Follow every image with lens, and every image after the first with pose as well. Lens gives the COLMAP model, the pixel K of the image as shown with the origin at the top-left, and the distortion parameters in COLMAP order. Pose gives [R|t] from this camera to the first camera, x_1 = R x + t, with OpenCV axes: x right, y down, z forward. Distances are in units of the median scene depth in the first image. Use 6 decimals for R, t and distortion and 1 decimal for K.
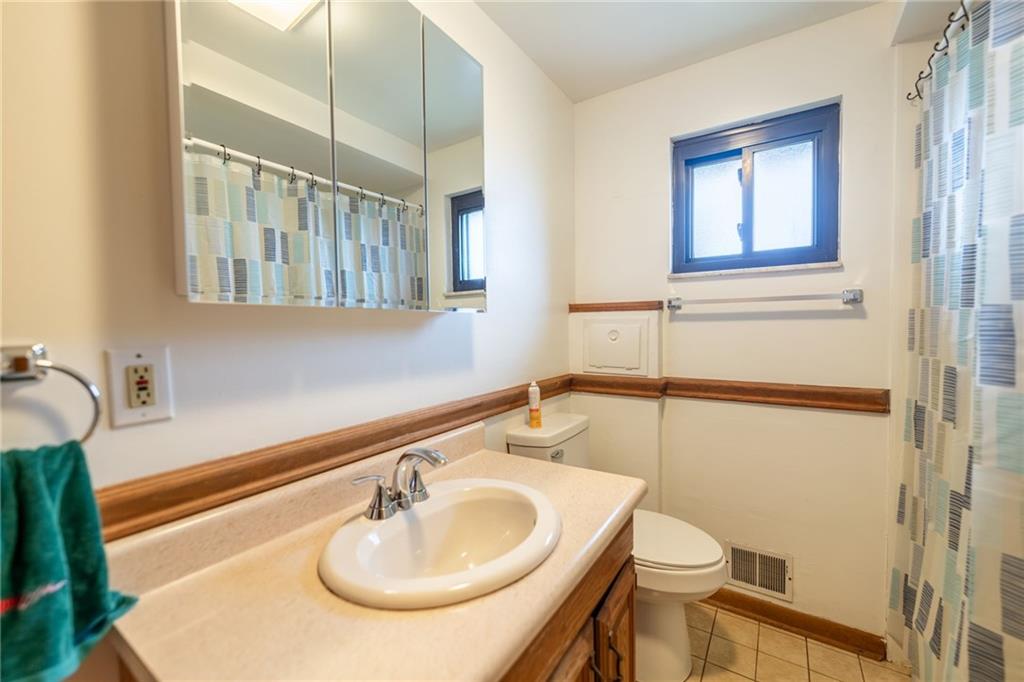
lens RADIAL K [[409.8, 0, 510.2], [0, 409.8, 342.5], [0, 0, 1]] dist [-0.003124, -0.000040]
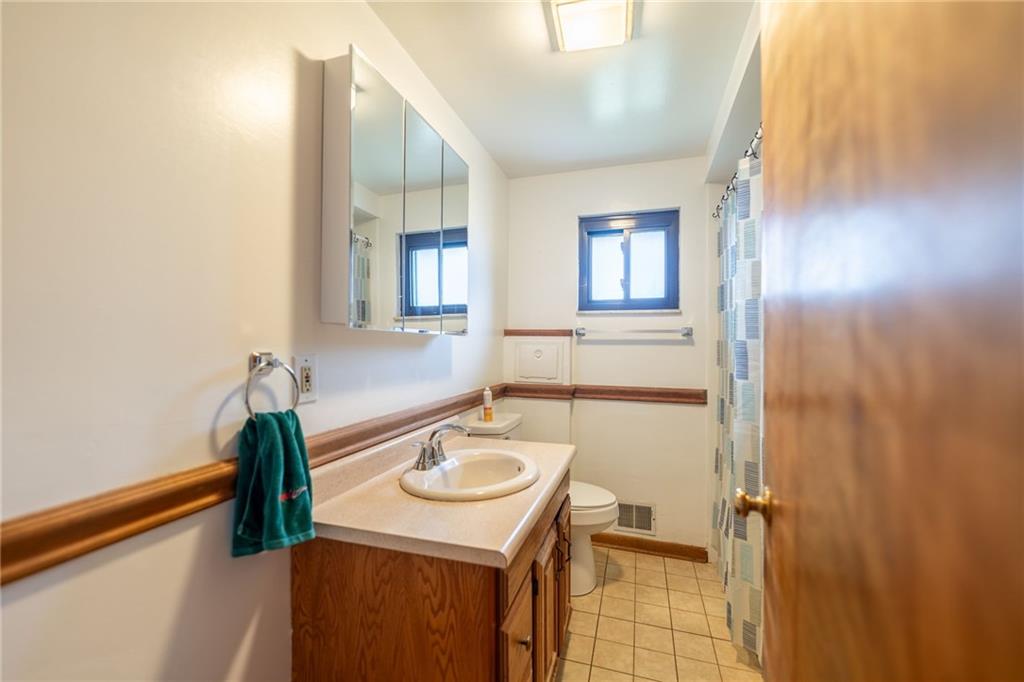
lens RADIAL K [[409.8, 0, 508.4], [0, 409.8, 342.3], [0, 0, 1]] dist [-0.003124, -0.000040]
pose [[0.962761, 0.023020, 0.269373, -0.266000], [-0.010005, 0.998719, -0.049591, 0.015473], [-0.270170, 0.045050, 0.961758, -0.350752]]
